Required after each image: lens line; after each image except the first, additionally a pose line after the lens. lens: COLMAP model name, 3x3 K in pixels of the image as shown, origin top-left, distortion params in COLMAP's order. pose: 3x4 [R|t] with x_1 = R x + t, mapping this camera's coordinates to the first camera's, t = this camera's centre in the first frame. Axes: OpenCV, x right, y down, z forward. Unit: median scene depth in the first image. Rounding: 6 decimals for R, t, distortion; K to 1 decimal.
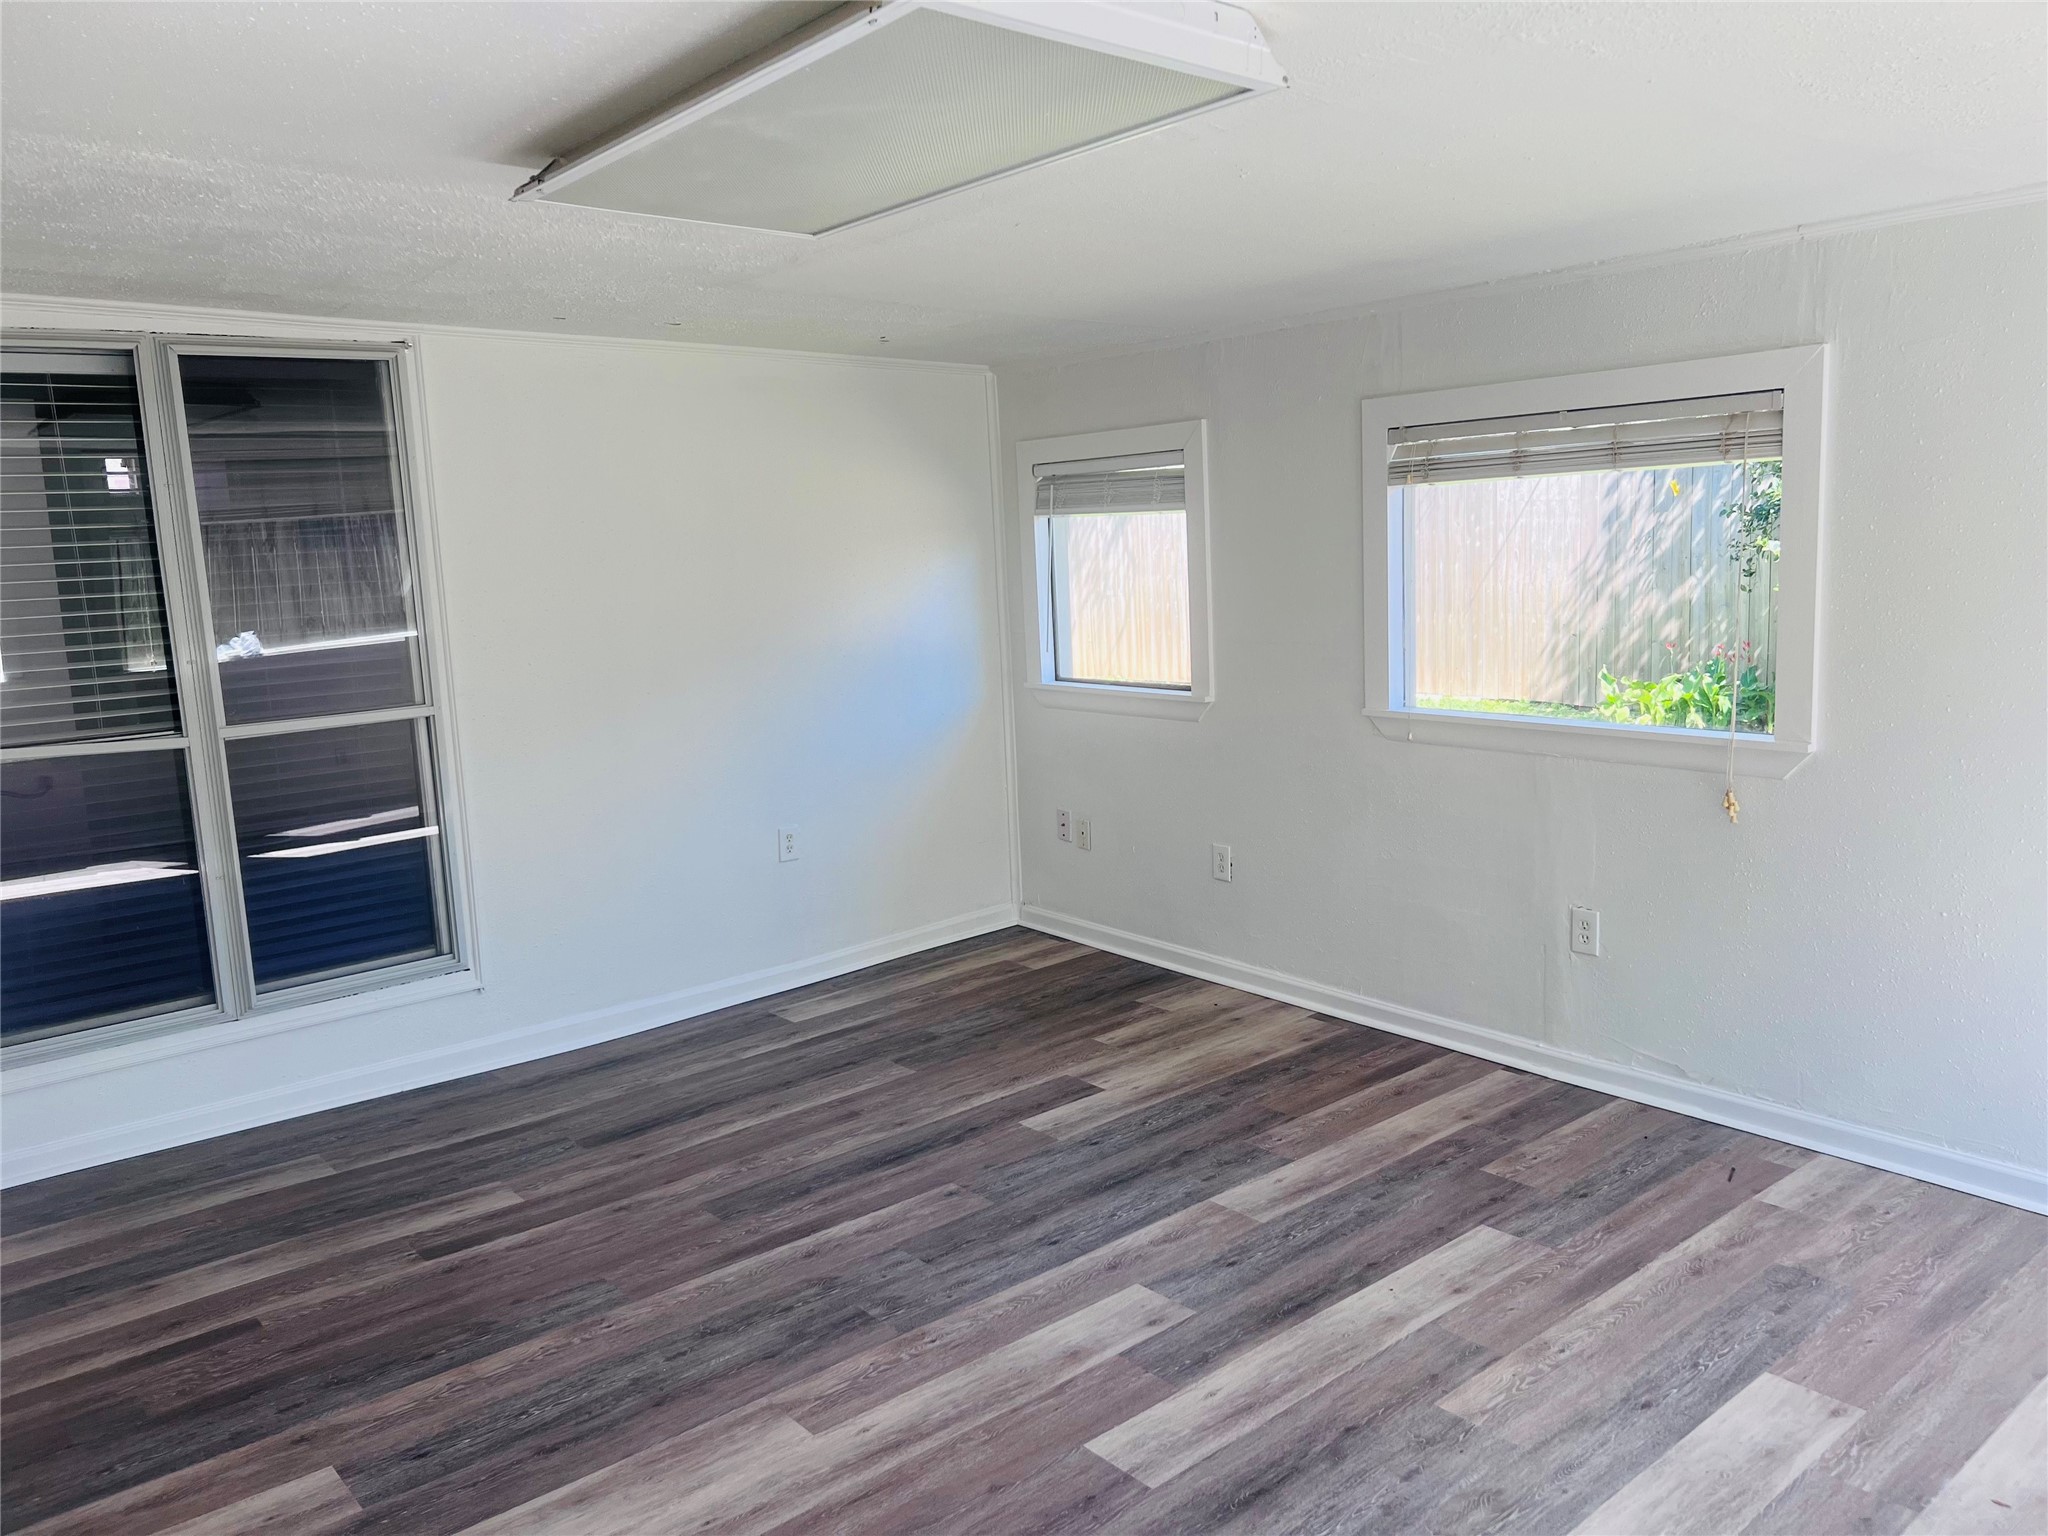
lens RADIAL K [[1542.2, 0, 1044.3], [0, 1542.2, 760.6], [0, 0, 1]] dist [0.038525, -0.014284]
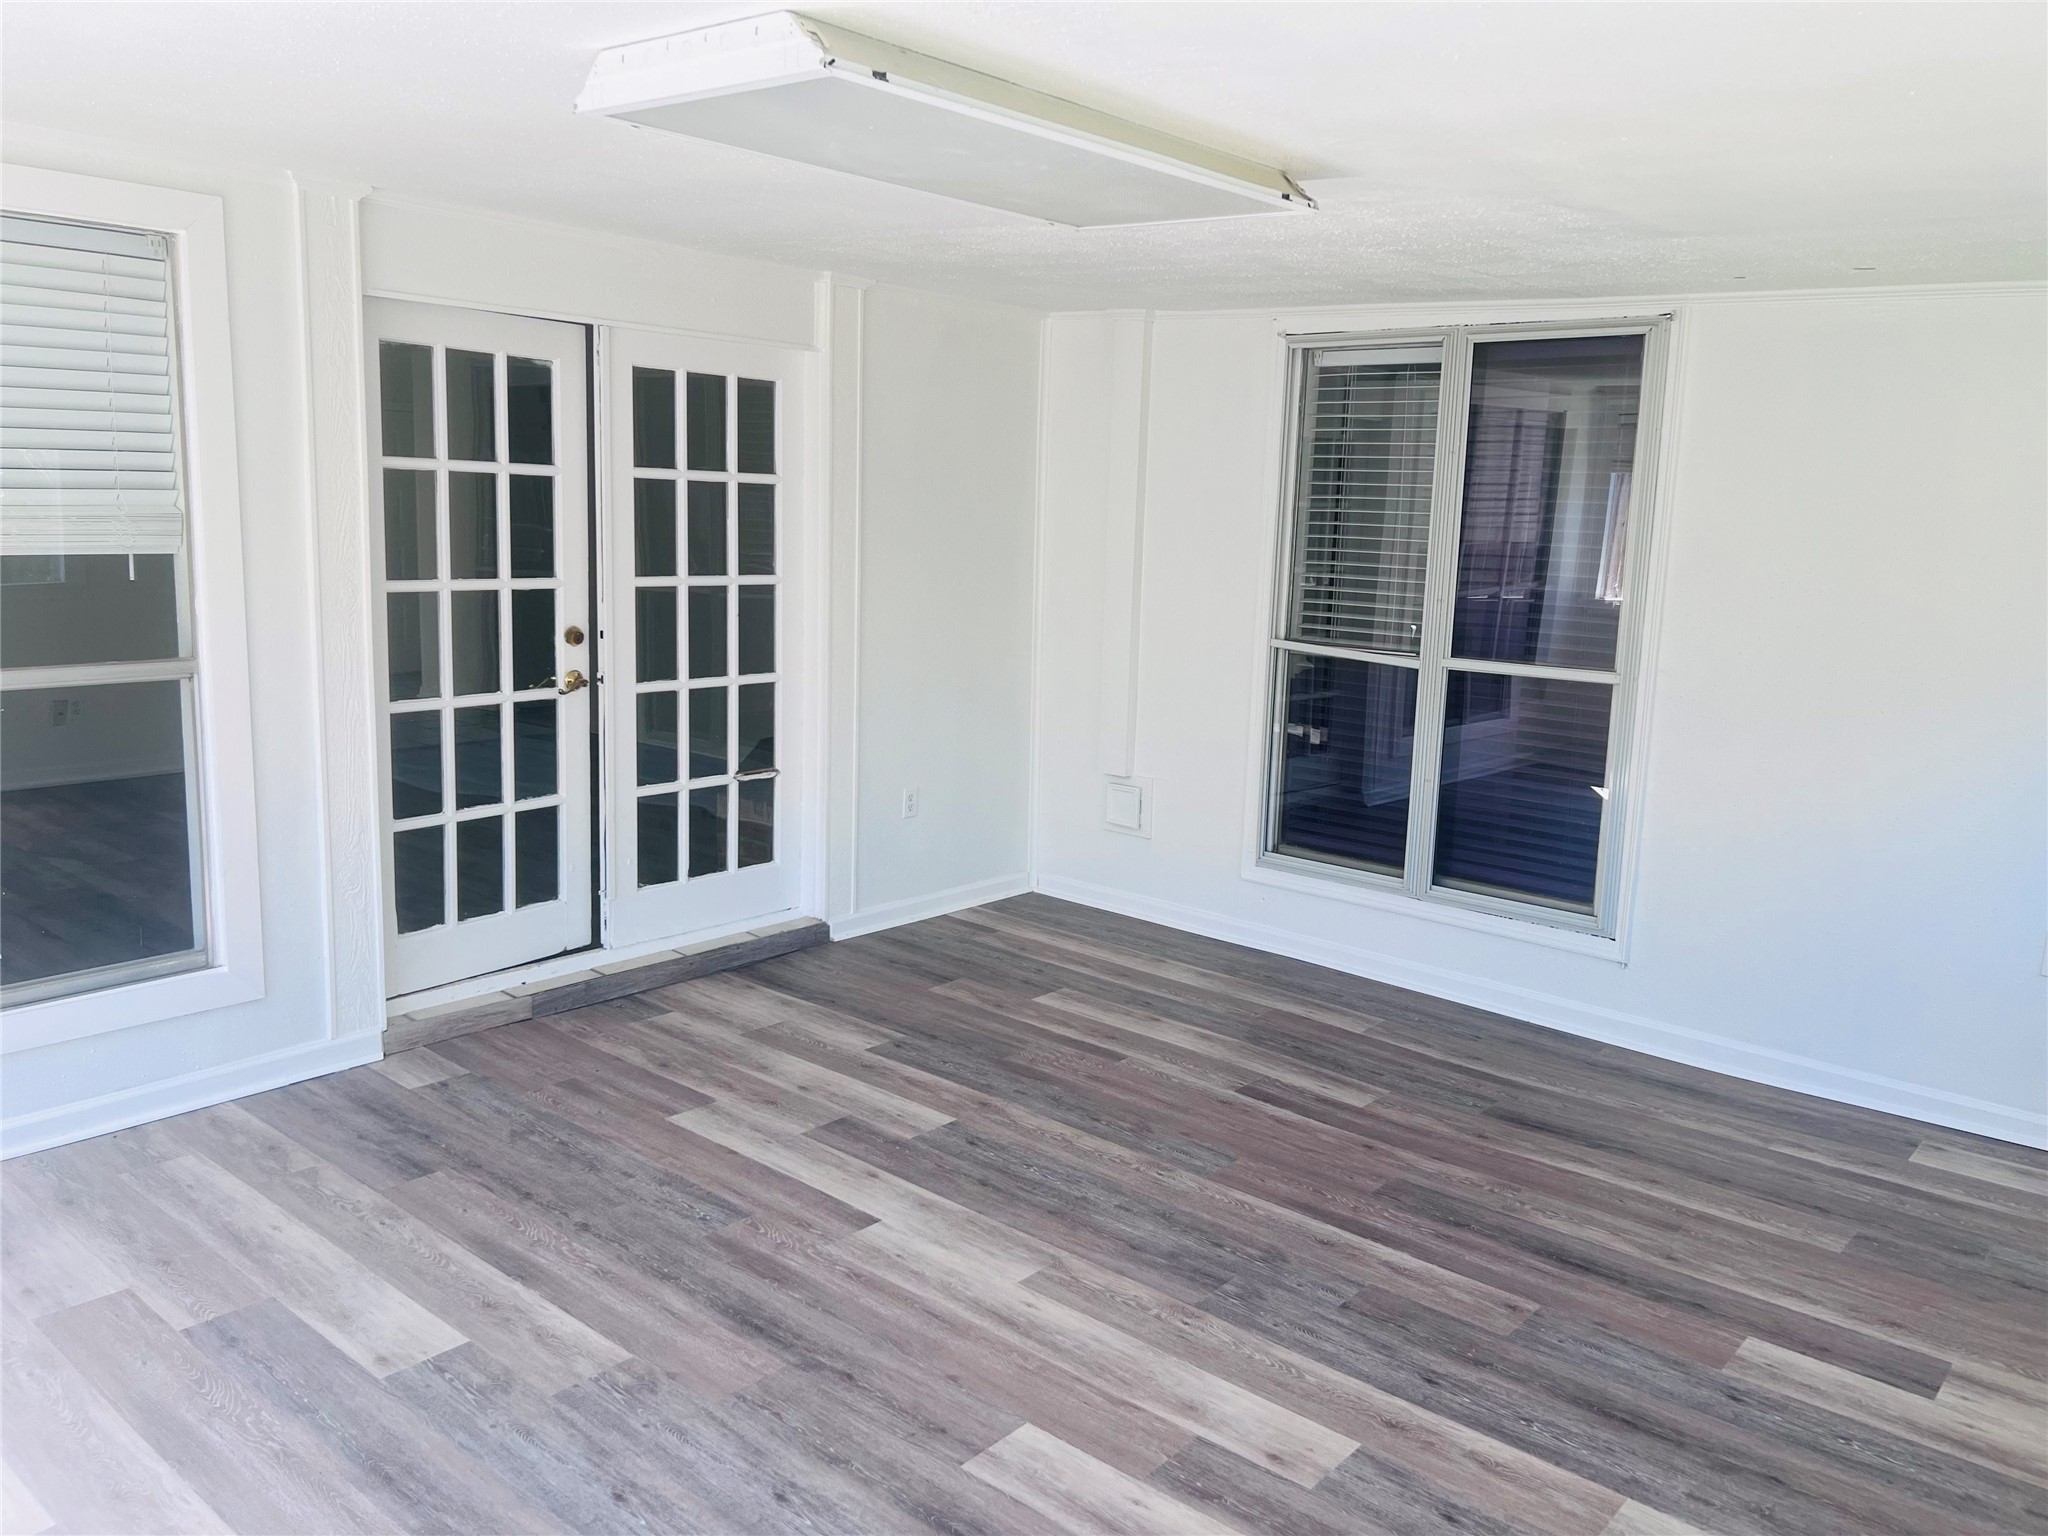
lens RADIAL K [[1542.2, 0, 1043.8], [0, 1542.2, 773.3], [0, 0, 1]] dist [0.038525, -0.014284]
pose [[0.175138, 0.223874, -0.958753, 0.615424], [-0.192750, 0.962756, 0.189599, -0.108581], [0.965492, 0.151594, 0.211767, 0.501049]]
